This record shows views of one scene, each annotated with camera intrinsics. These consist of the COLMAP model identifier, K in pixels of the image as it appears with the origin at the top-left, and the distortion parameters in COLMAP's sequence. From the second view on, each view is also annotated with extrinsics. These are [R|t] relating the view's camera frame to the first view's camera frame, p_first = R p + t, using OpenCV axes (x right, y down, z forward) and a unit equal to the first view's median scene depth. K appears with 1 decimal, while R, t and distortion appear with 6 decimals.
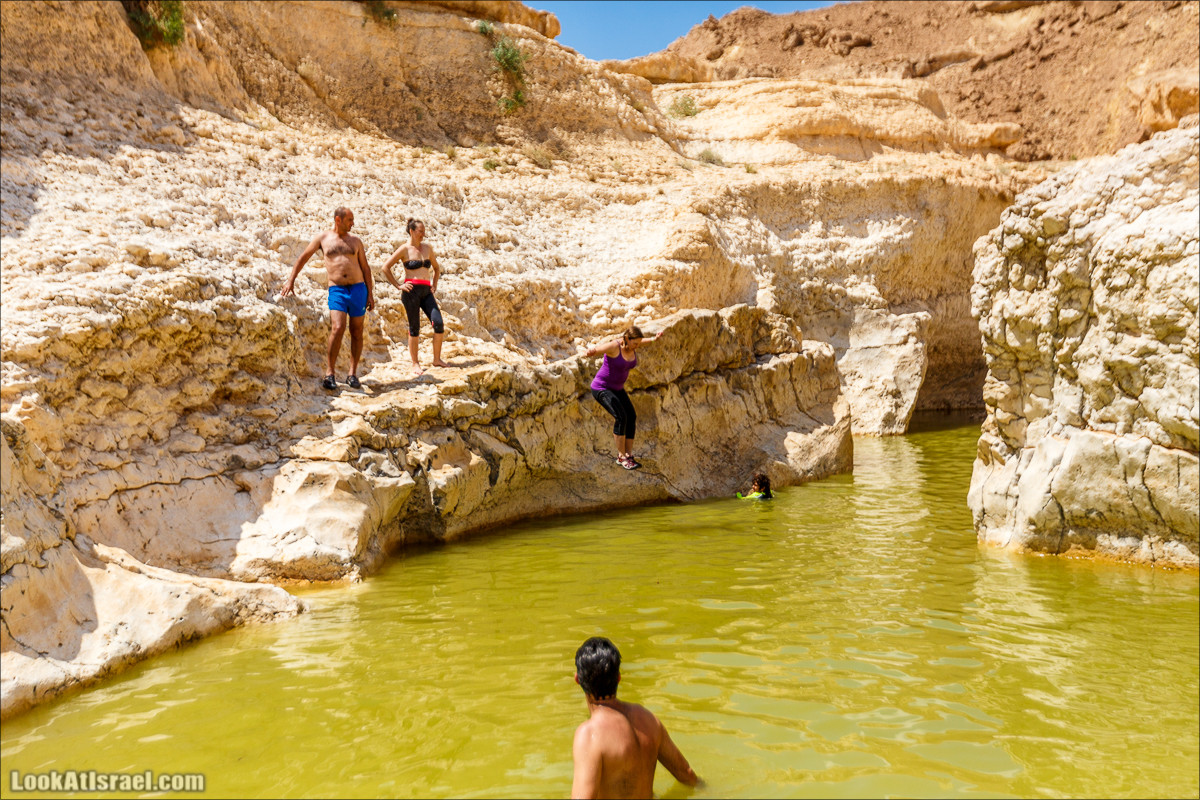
lens RADIAL K [[1150.4, 0, 590.9], [0, 1150.4, 394.4], [0, 0, 1]] dist [-0.006081, 0.000000]
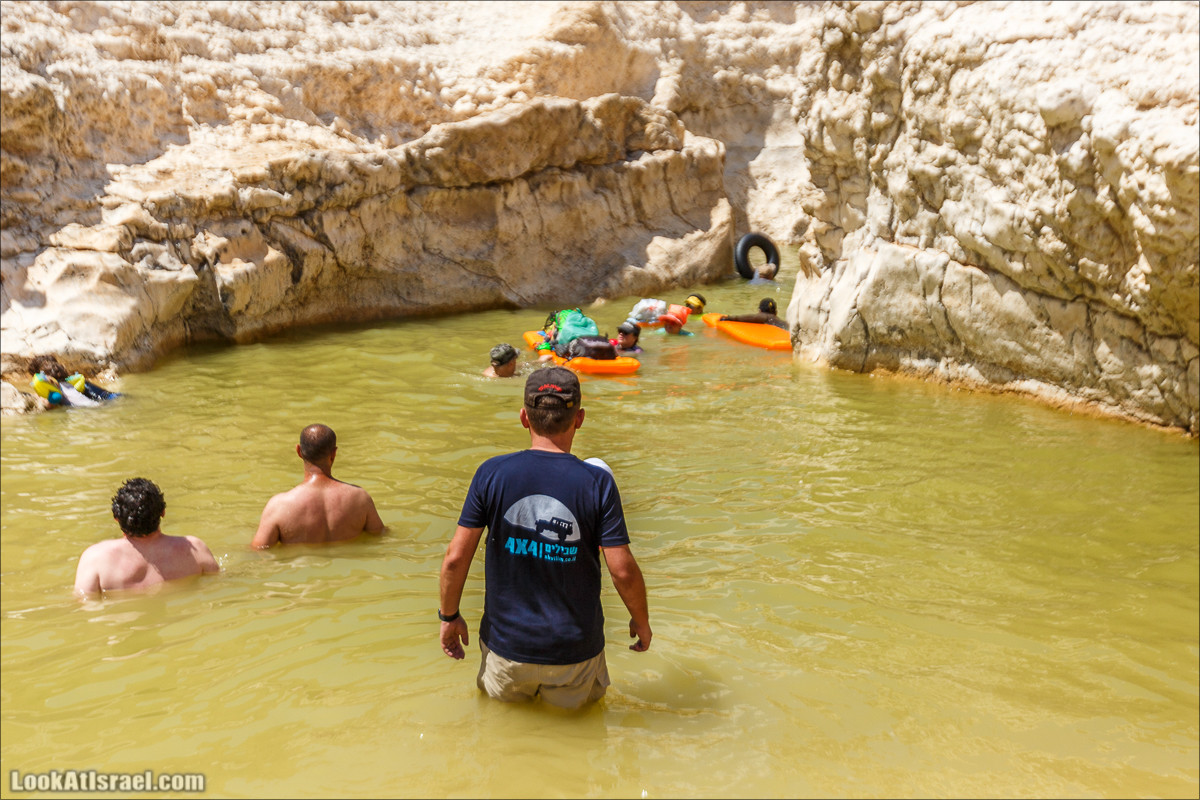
lens RADIAL K [[1266.9, 0, 591.0], [0, 1266.9, 365.3], [0, 0, 1]] dist [-0.010986, 0.000000]
pose [[0.998766, 0.027913, 0.041076, 0.094144], [-0.033266, 0.990151, 0.135993, -0.002061], [-0.036876, -0.137191, 0.989858, -0.024666]]
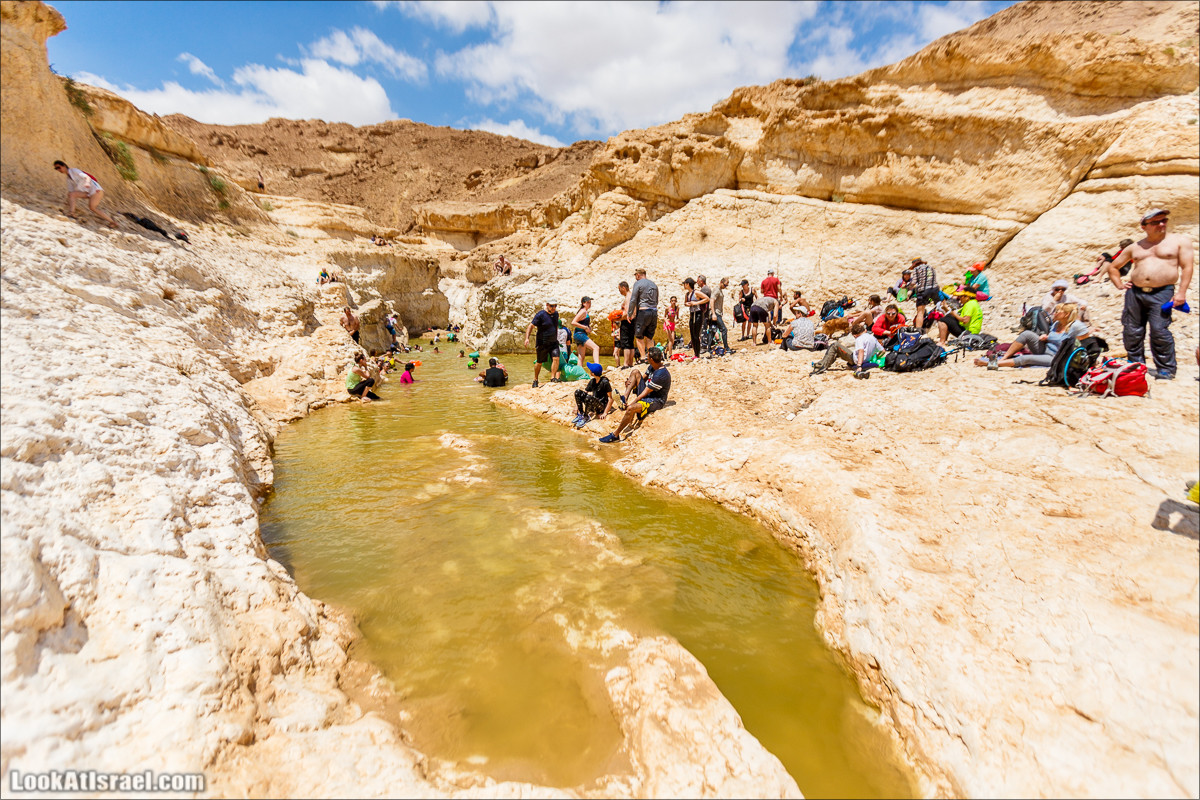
lens RADIAL K [[530.4, 0, 590.3], [0, 530.4, 391.9], [0, 0, 1]] dist [0.007327, -0.004123]
pose [[0.703175, -0.088283, 0.705515, -0.662317], [0.014144, 0.993802, 0.110260, 0.035439], [-0.710876, -0.067554, 0.700065, -0.646197]]
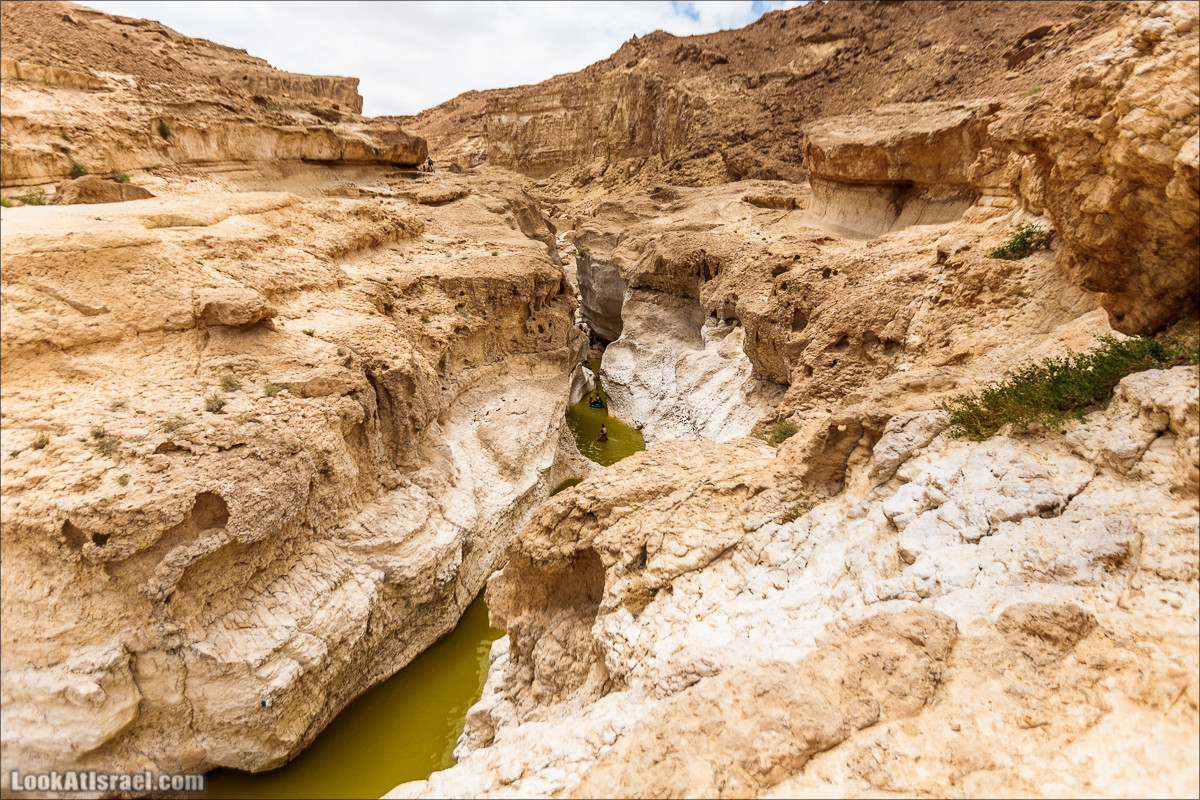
lens RADIAL K [[608.0, 0, 585.0], [0, 608.0, 399.1], [0, 0, 1]] dist [0.002236, -0.002461]
pose [[0.997770, 0.062339, -0.023841, 1.724057], [-0.055208, 0.971612, 0.230048, -0.798438], [0.037505, -0.228219, 0.972887, 1.905281]]
